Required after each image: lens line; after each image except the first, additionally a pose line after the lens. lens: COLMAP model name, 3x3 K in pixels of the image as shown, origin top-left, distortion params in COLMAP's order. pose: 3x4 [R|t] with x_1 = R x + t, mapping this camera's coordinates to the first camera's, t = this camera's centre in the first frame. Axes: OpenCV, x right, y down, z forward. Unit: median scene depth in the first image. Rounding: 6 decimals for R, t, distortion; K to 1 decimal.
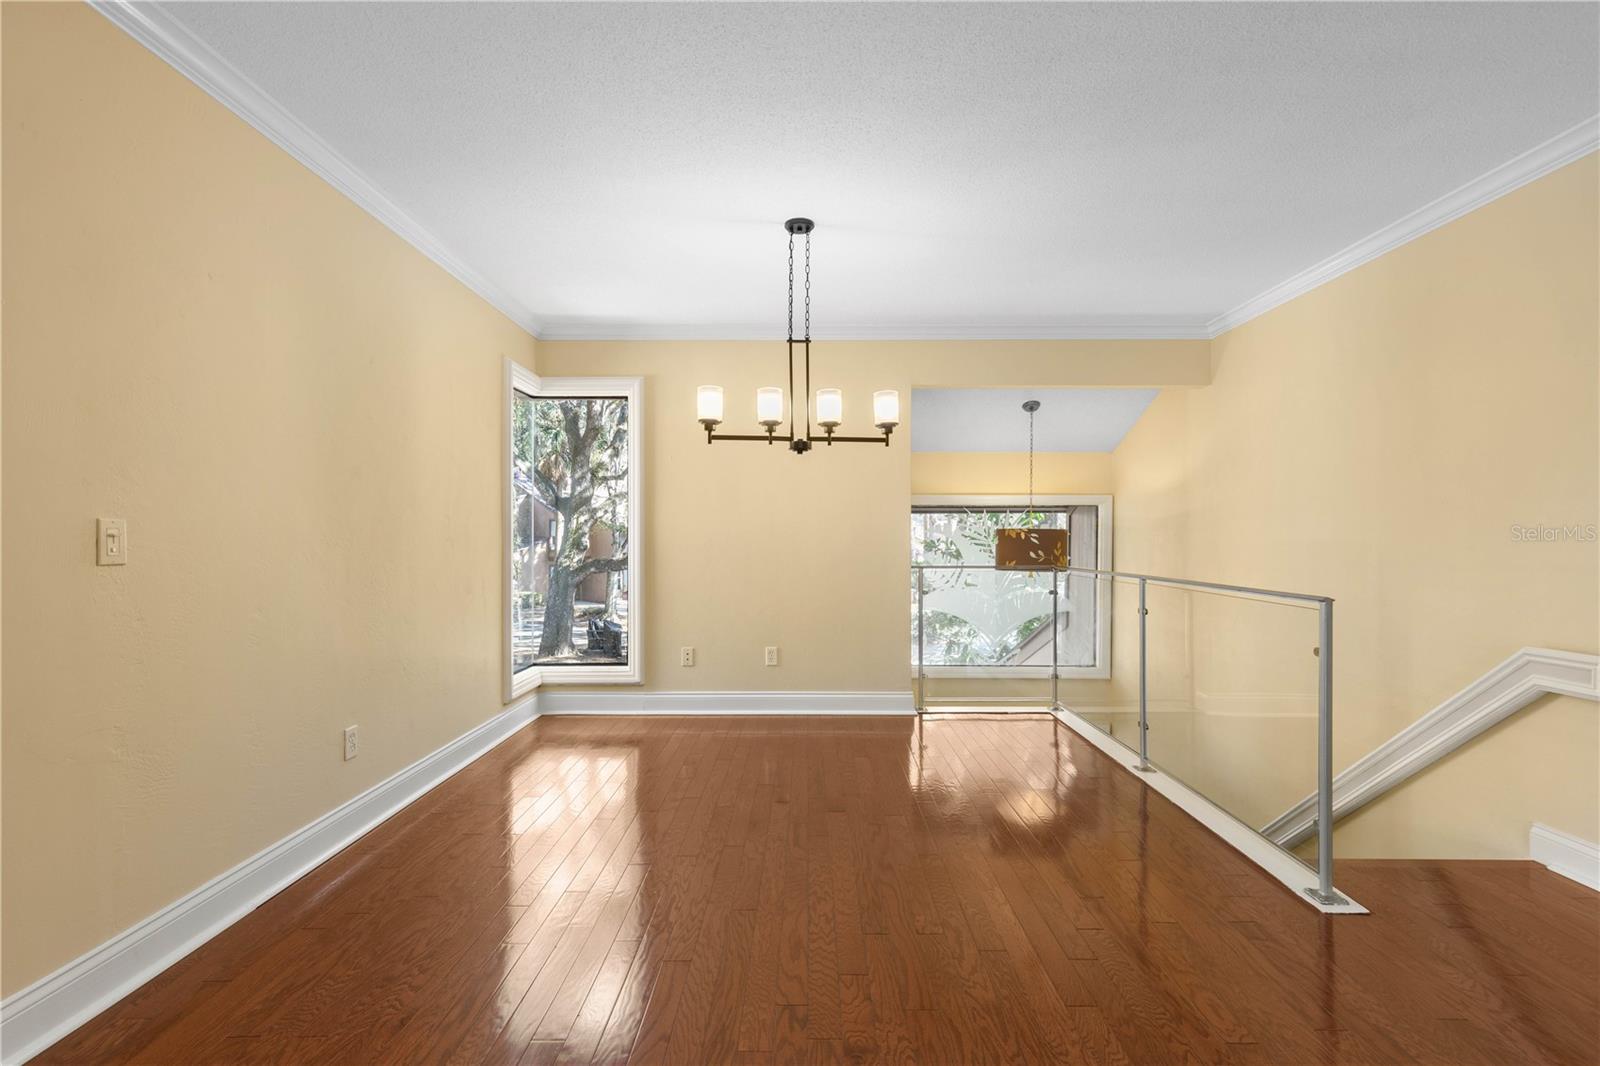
lens RADIAL K [[713.0, 0, 797.1], [0, 713.0, 512.6], [0, 0, 1]] dist [0.001750, 0.000093]
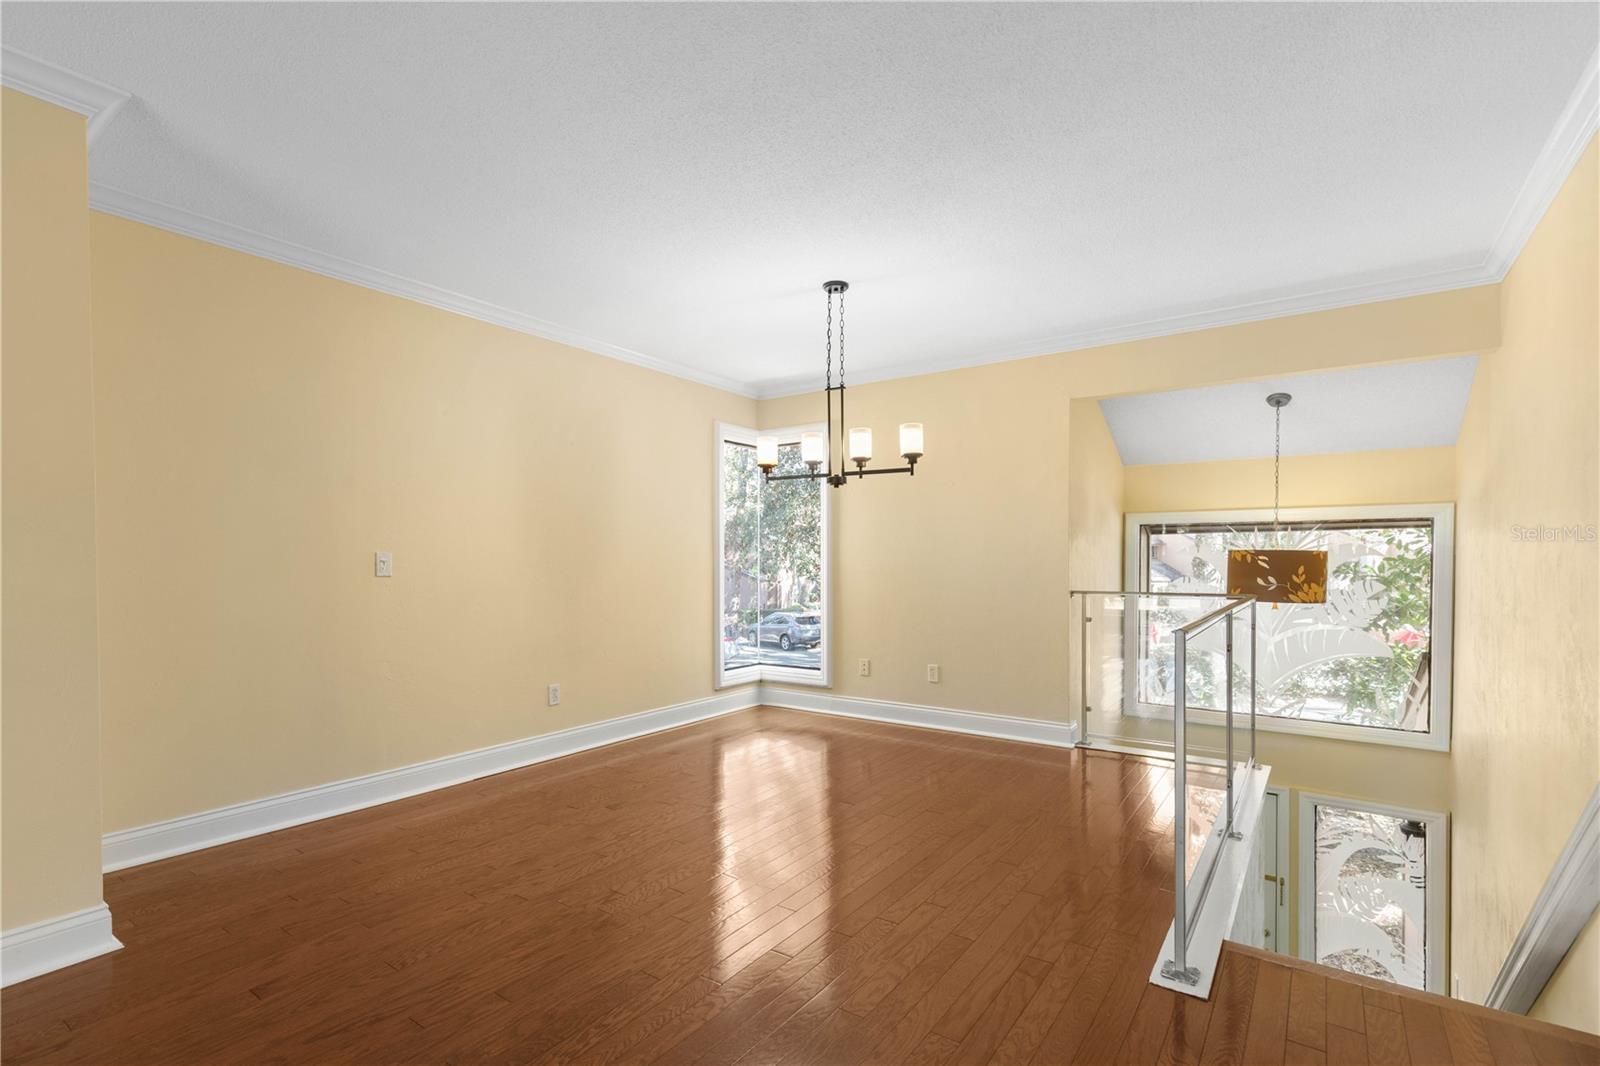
lens RADIAL K [[725.7, 0, 803.9], [0, 725.7, 542.0], [0, 0, 1]] dist [0.006221, -0.000308]
pose [[0.827366, -0.014676, -0.561471, 0.490828], [0.020292, 0.999787, 0.003768, -0.000881], [0.561296, -0.014511, 0.827488, 0.007786]]
